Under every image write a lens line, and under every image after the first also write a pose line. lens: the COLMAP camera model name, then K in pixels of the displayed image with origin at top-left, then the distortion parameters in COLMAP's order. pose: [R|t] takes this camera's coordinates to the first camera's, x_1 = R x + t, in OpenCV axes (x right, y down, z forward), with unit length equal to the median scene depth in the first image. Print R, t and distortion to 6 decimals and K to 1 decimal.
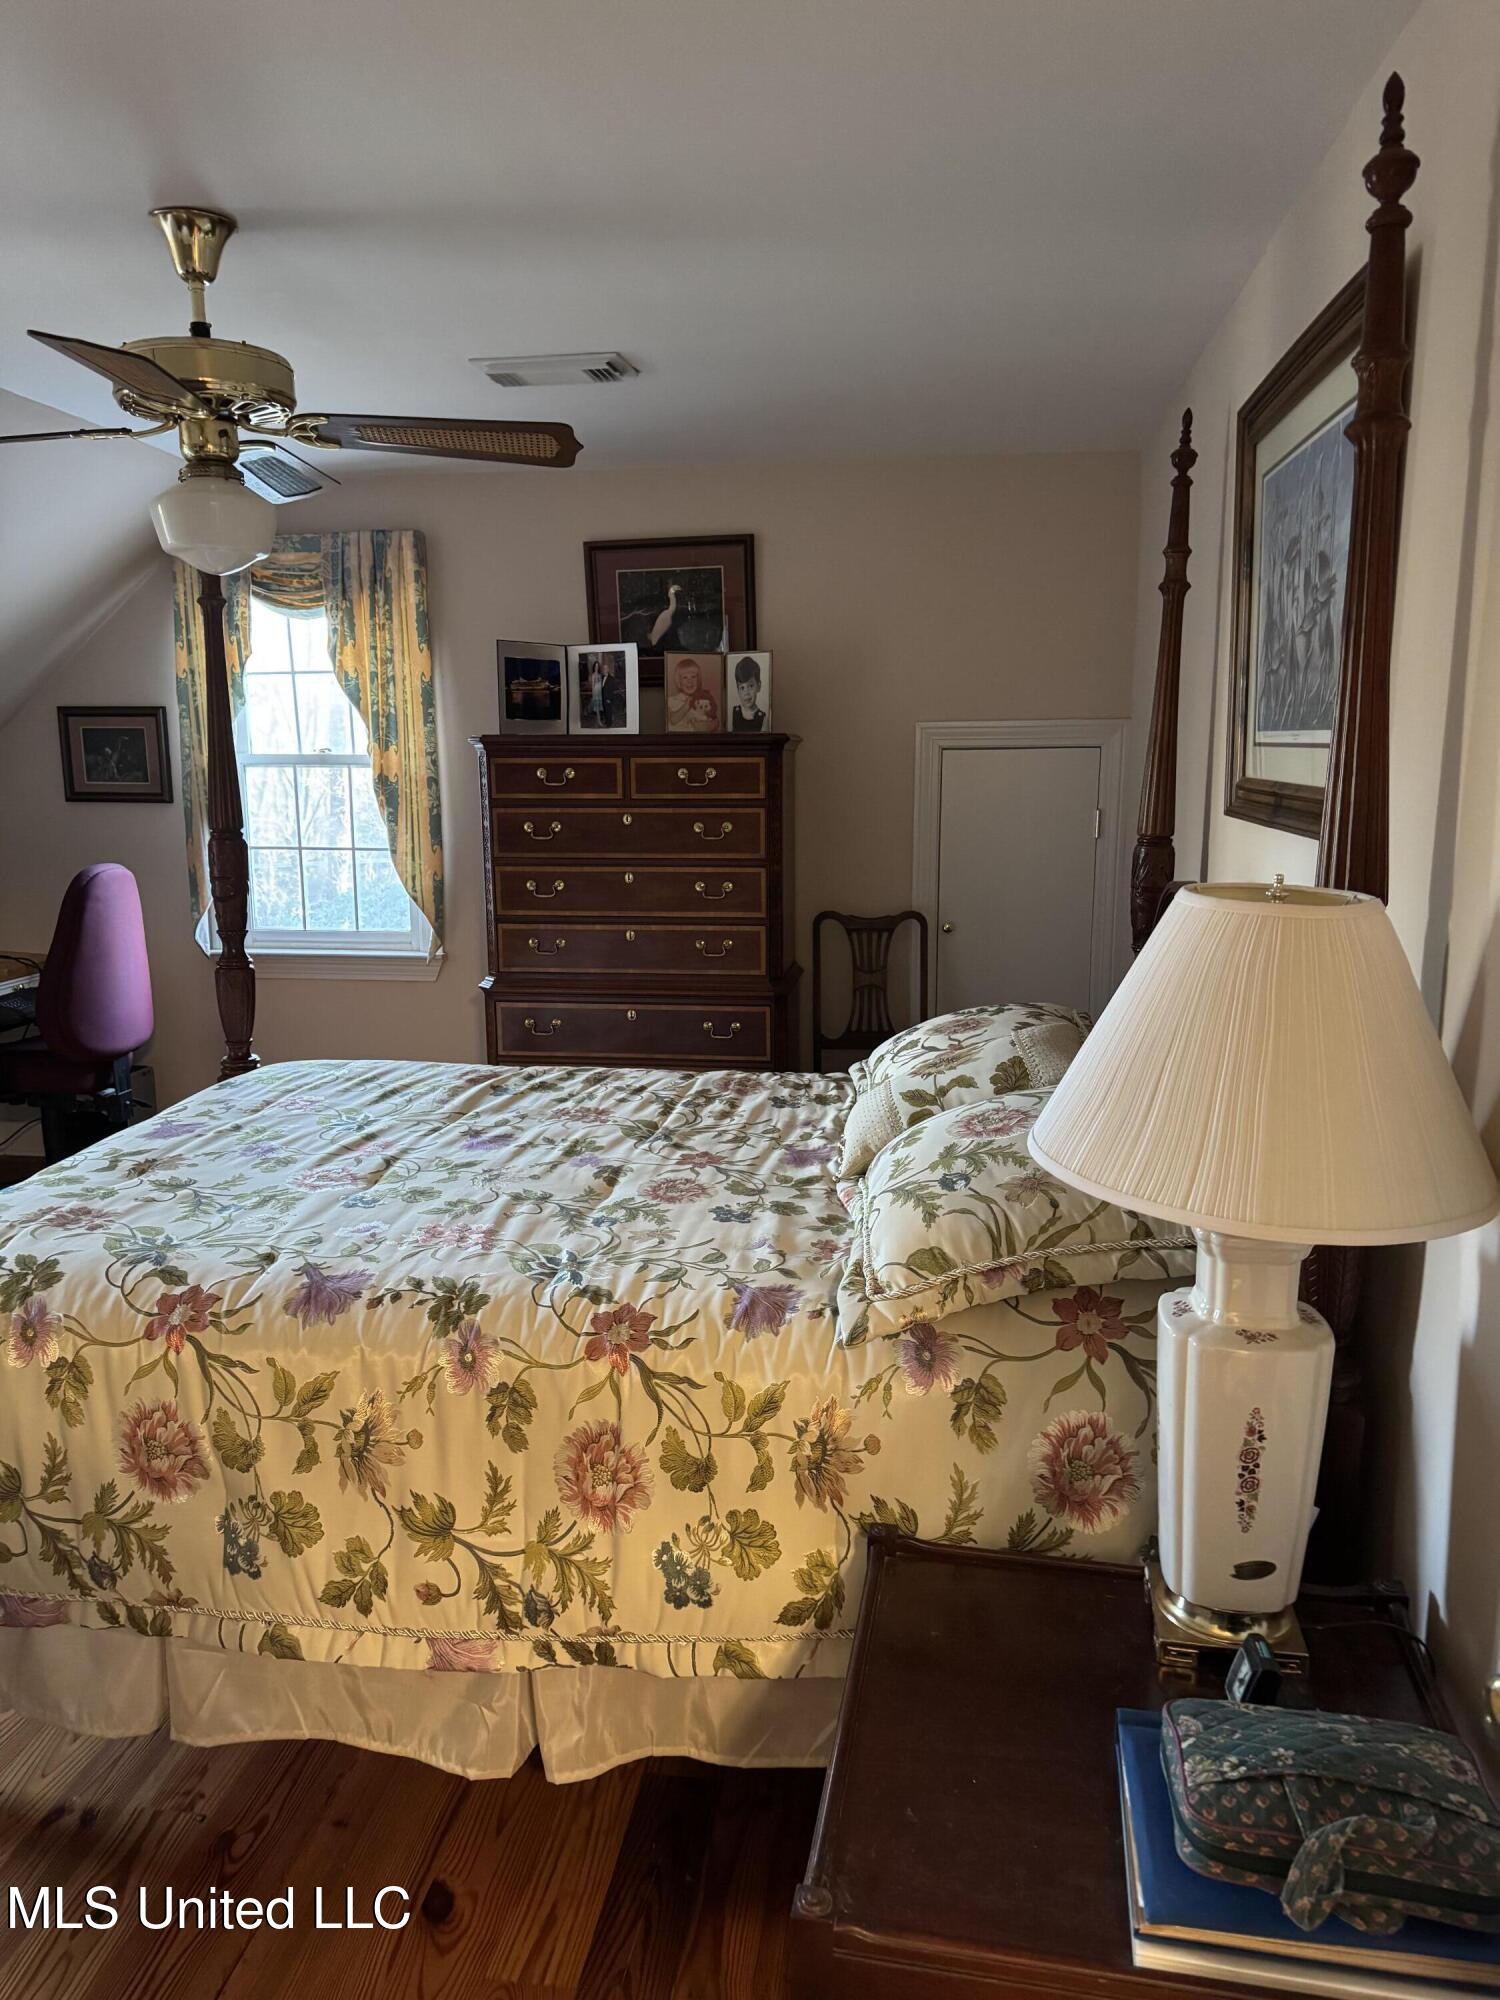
lens RADIAL K [[1418.8, 0, 750.0], [0, 1418.8, 1000.0], [0, 0, 1]] dist [0.086832, -0.115901]
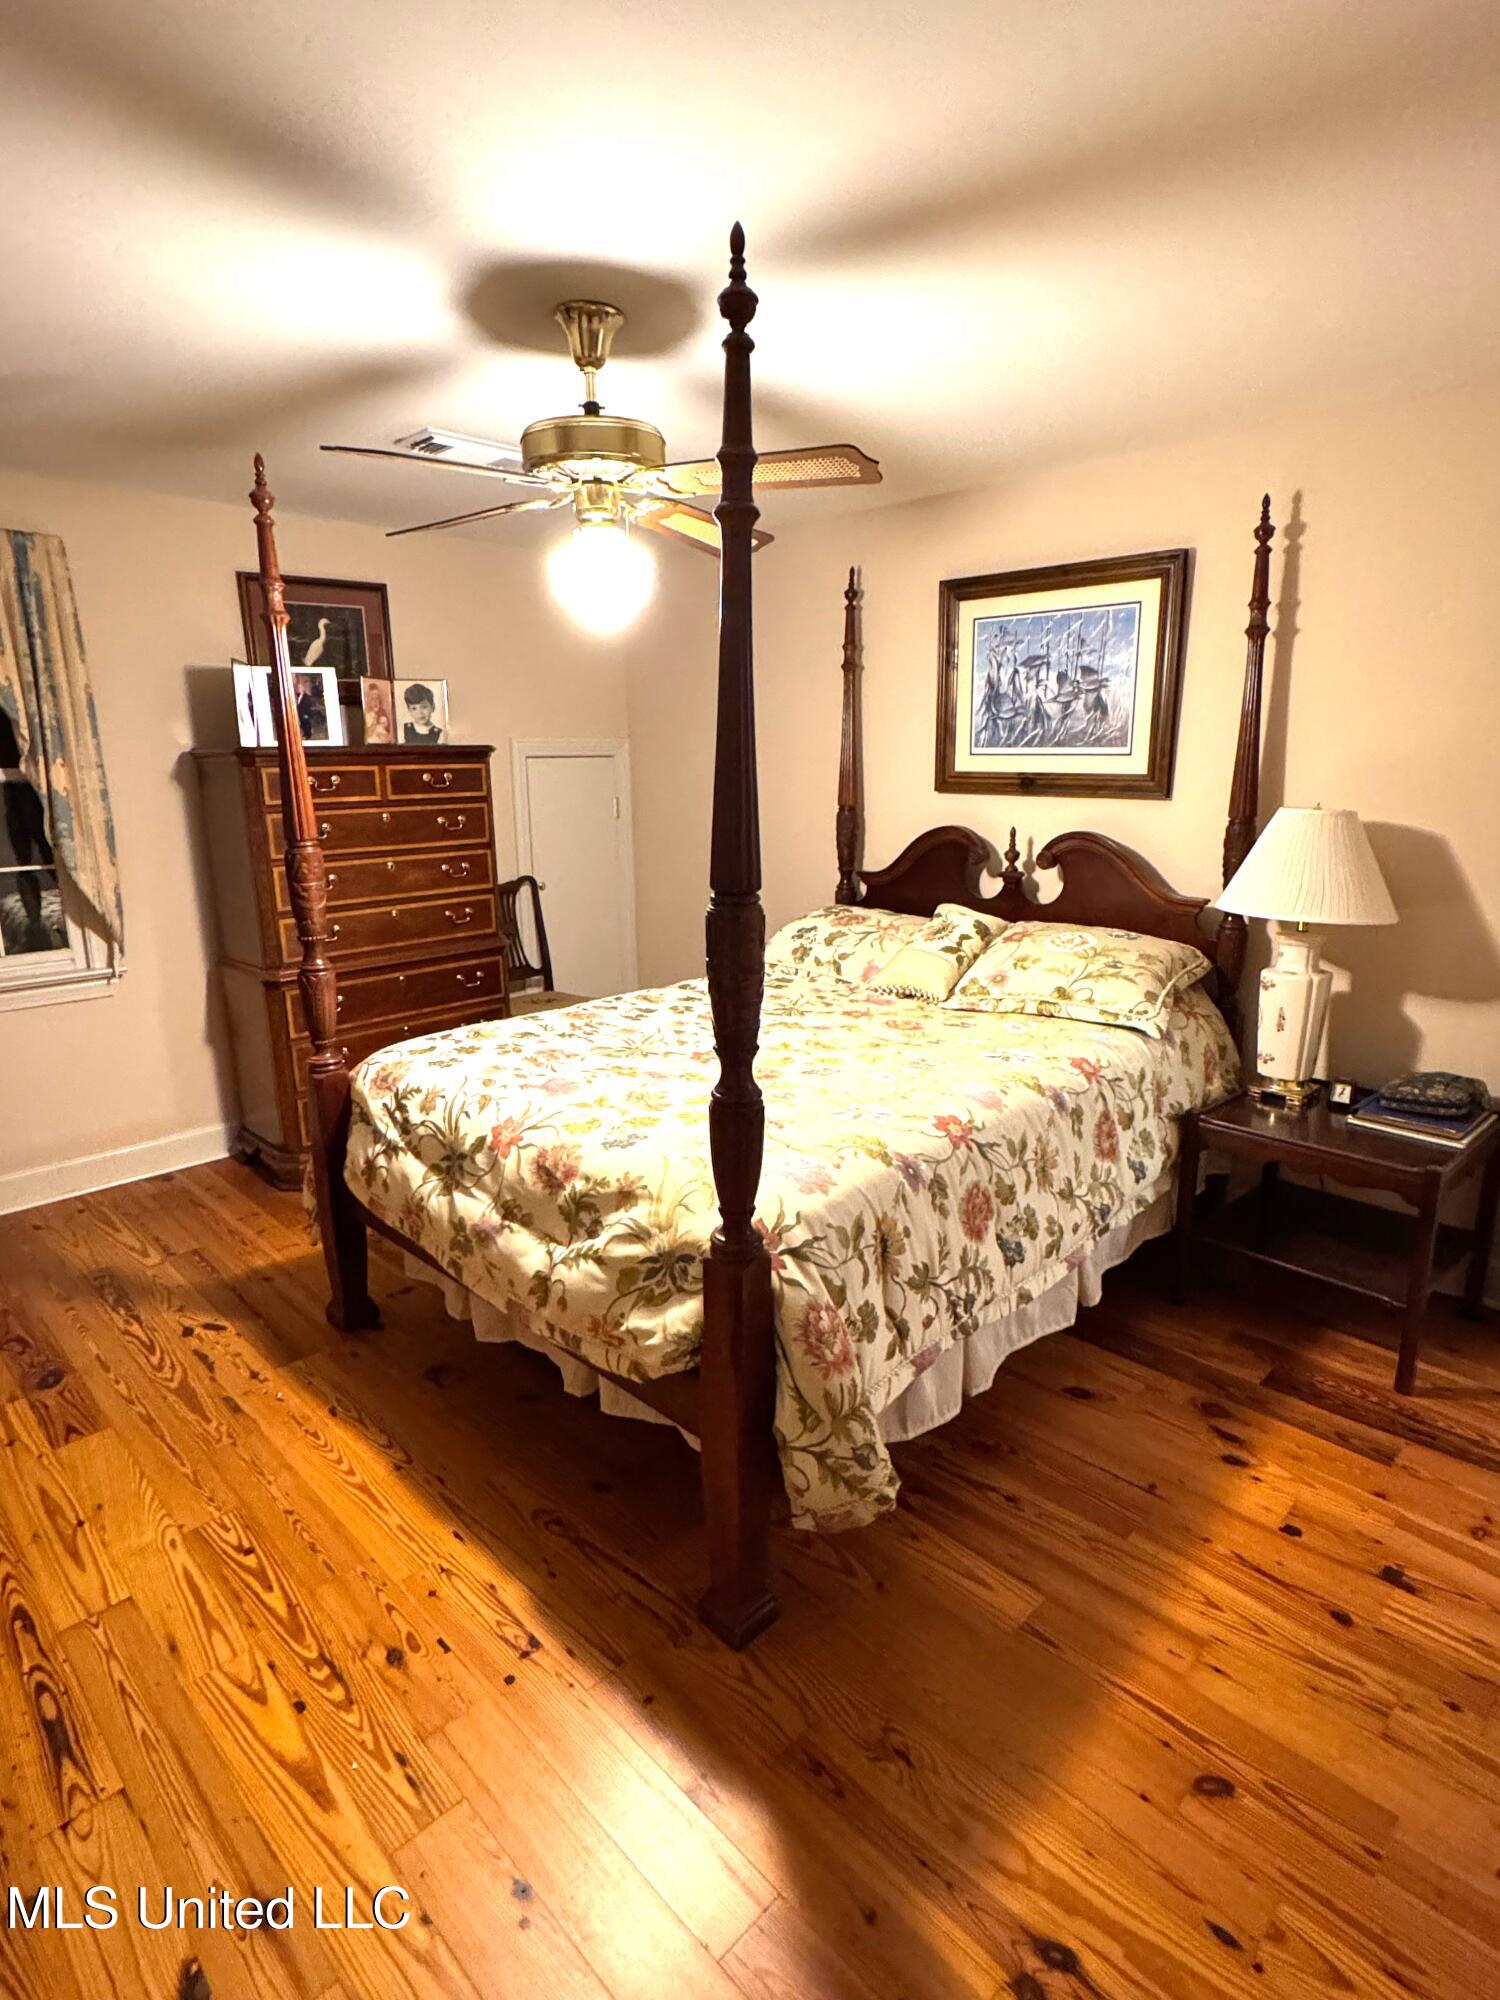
lens RADIAL K [[1045.4, 0, 752.7], [0, 1045.4, 1028.0], [0, 0, 1]] dist [-0.035804, 0.000203]
pose [[0.585674, -0.201910, 0.784996, -0.627516], [0.144786, 0.978961, 0.143777, -0.034327], [-0.797510, 0.029449, 0.602586, 0.232738]]
